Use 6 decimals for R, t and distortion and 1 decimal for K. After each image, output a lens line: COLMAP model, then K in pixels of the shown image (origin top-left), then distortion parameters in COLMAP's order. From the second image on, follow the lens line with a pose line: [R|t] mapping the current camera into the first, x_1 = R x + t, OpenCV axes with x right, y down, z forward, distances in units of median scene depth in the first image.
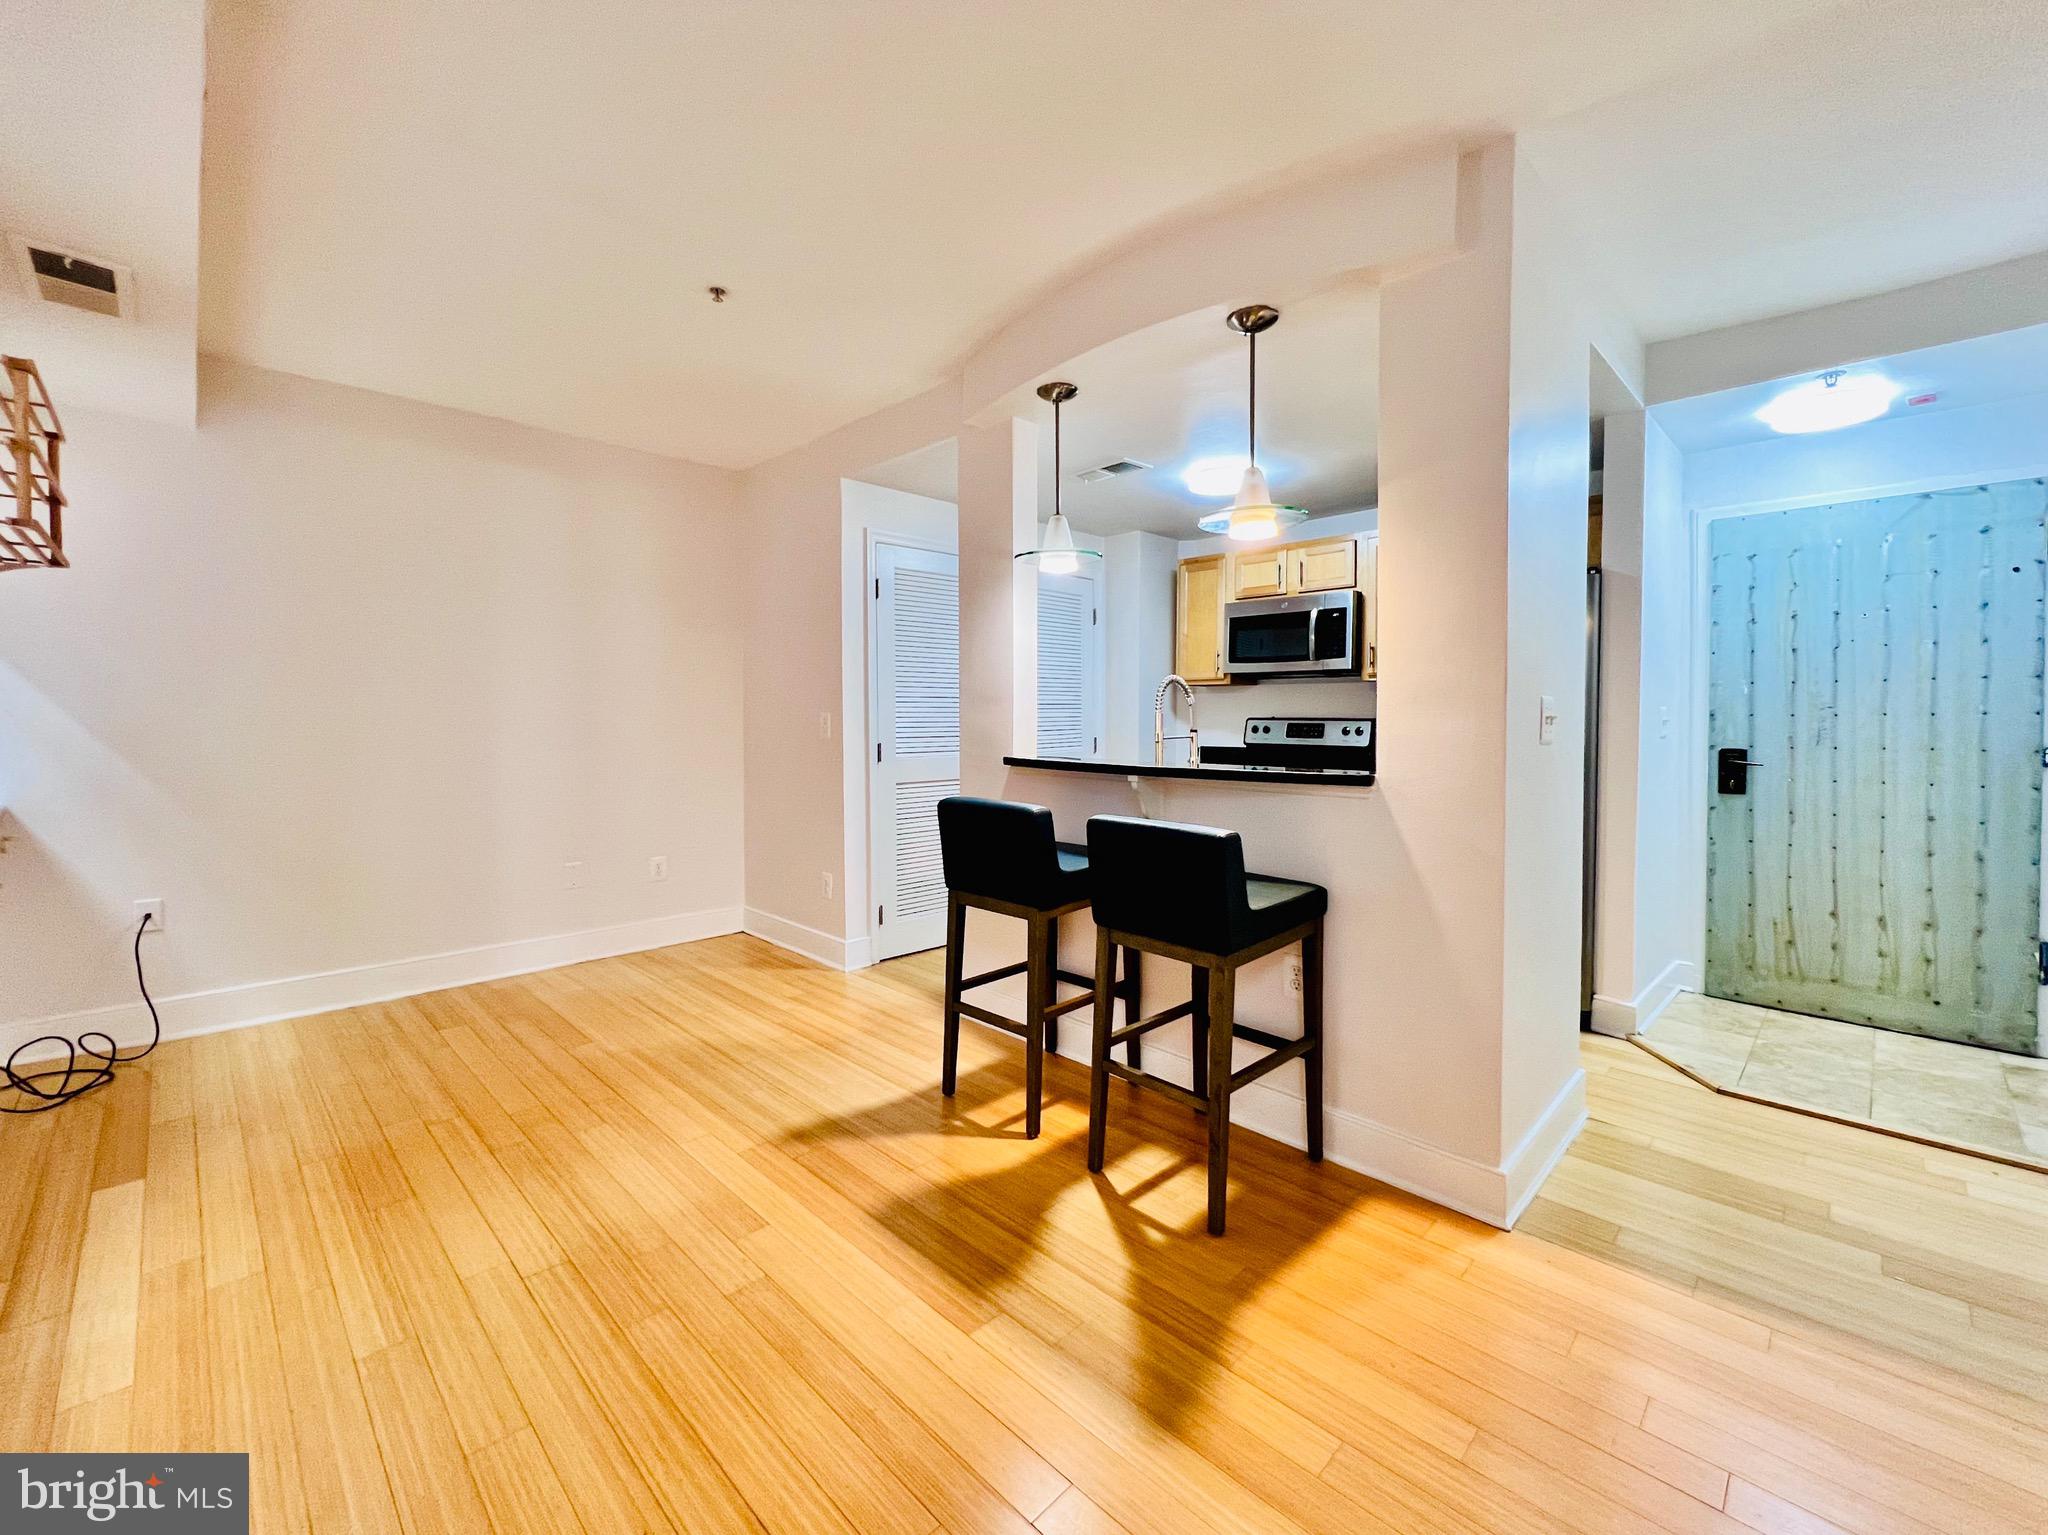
lens RADIAL K [[856.5, 0, 1027.8], [0, 856.5, 746.9], [0, 0, 1]] dist [-0.001571, -0.000208]
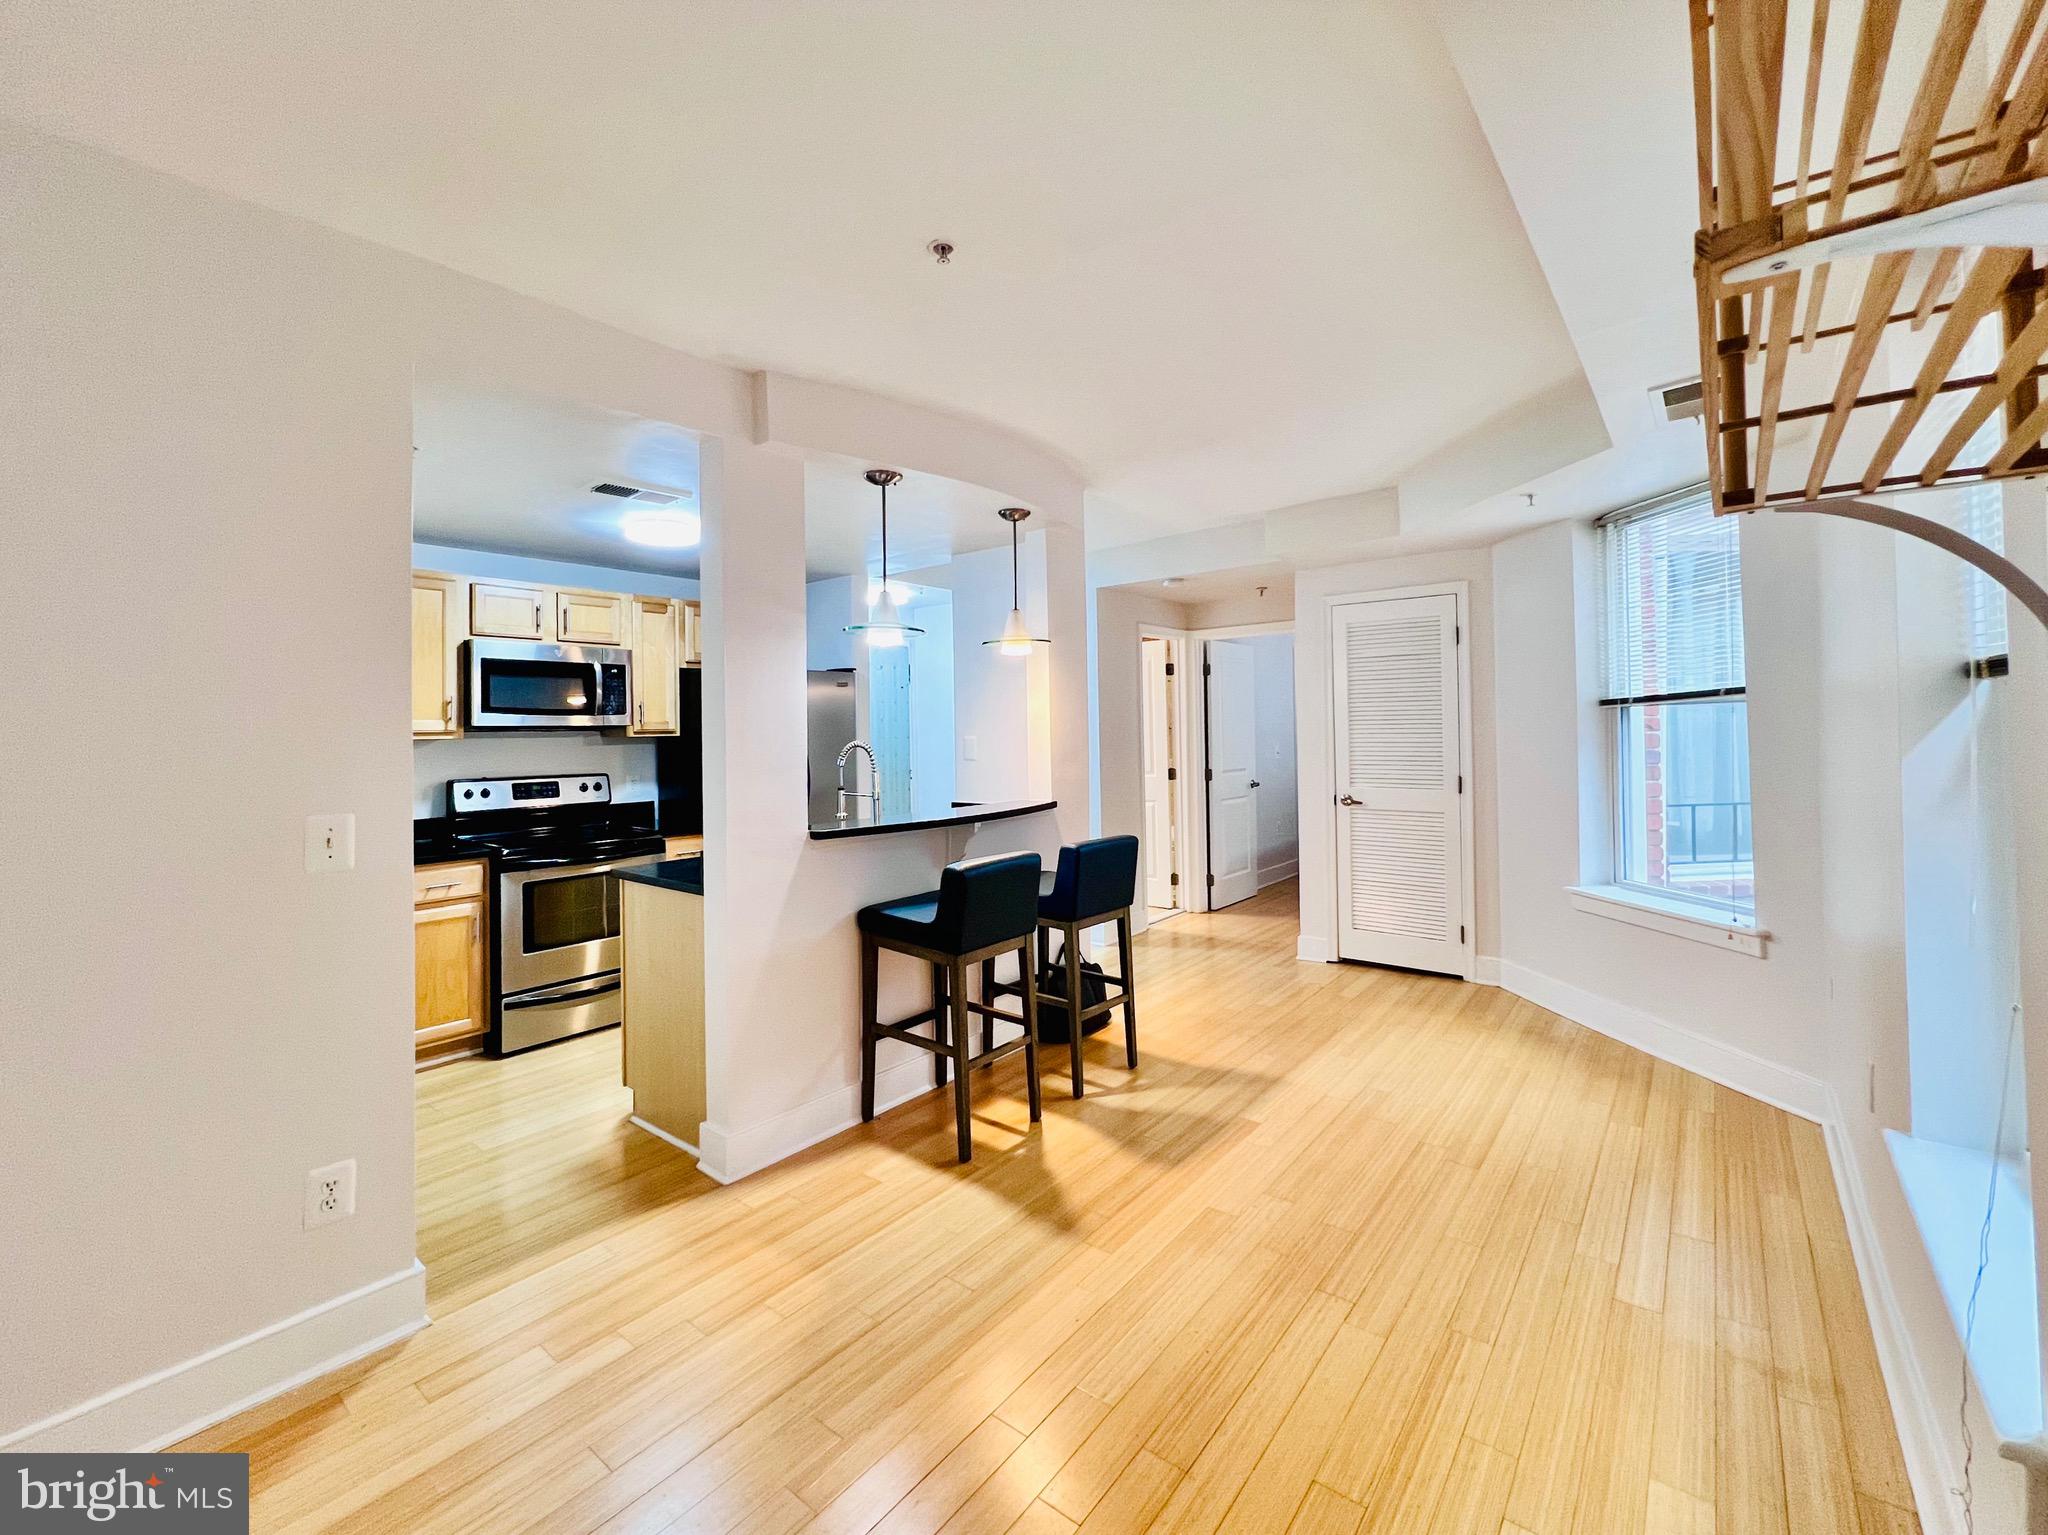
lens RADIAL K [[873.4, 0, 1028.2], [0, 873.4, 715.6], [0, 0, 1]] dist [0.000394, 0.000261]
pose [[-0.115316, 0.016674, 0.993189, -1.212954], [0.055041, 0.998430, -0.010372, -0.110565], [-0.991803, 0.053470, -0.116052, 1.089884]]
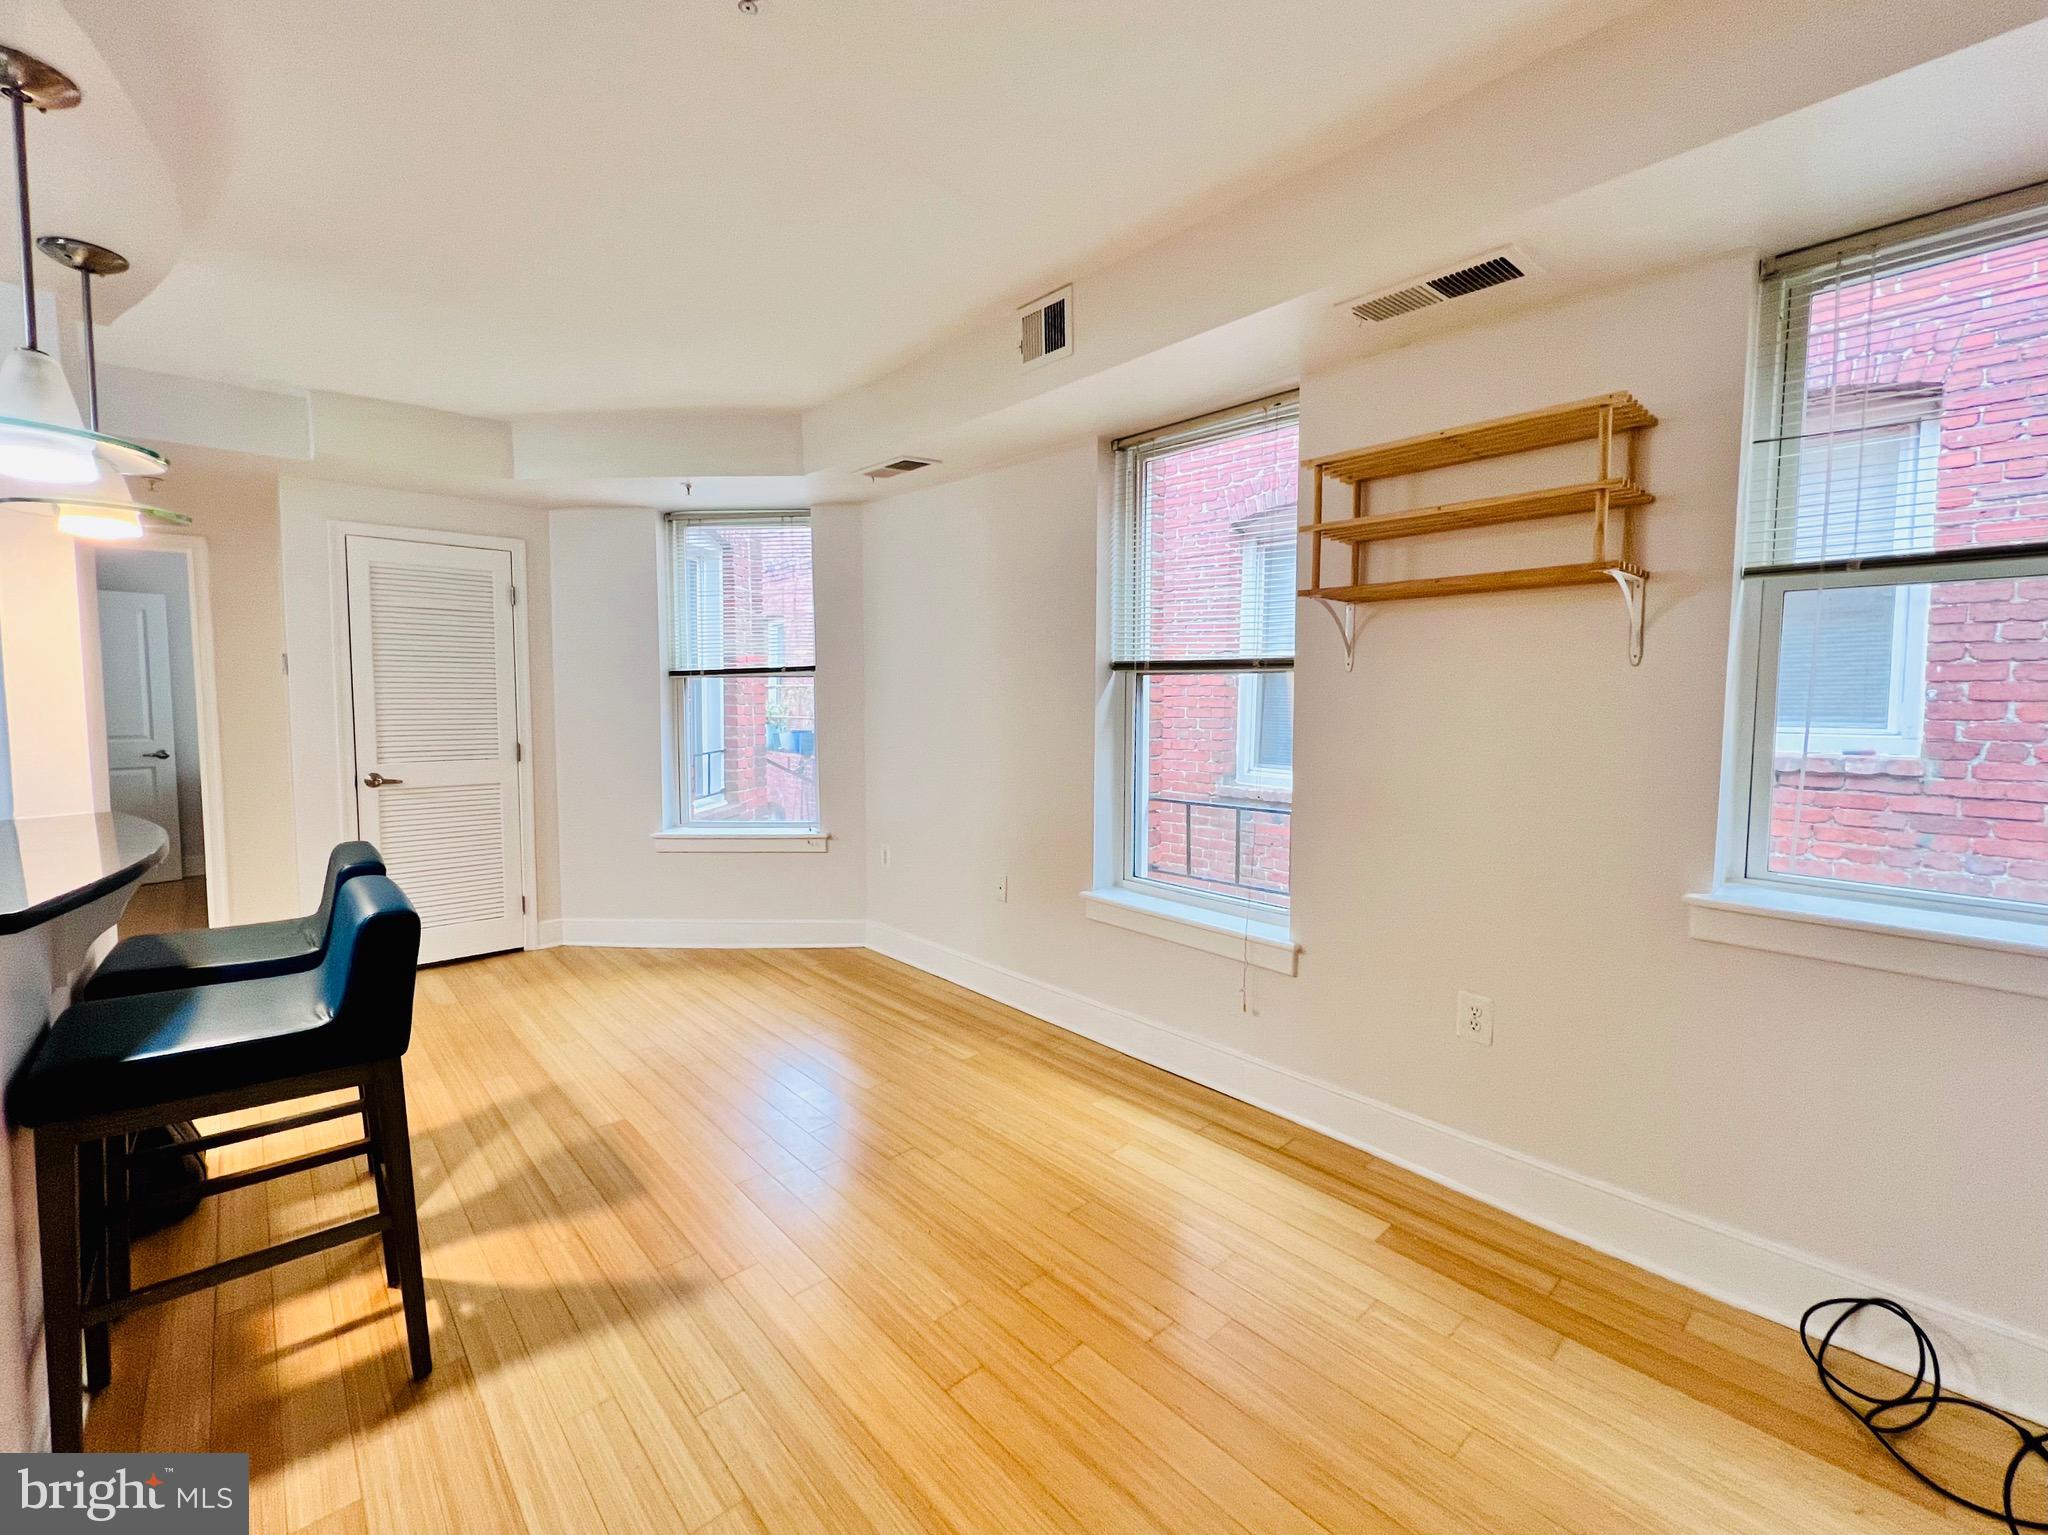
lens RADIAL K [[856.5, 0, 1027.8], [0, 856.5, 746.9], [0, 0, 1]] dist [-0.001571, -0.000208]
pose [[-0.999070, -0.004621, 0.042878, -0.597391], [-0.000360, 0.995102, 0.098853, -0.117553], [-0.043125, 0.098745, -0.994178, 1.665869]]
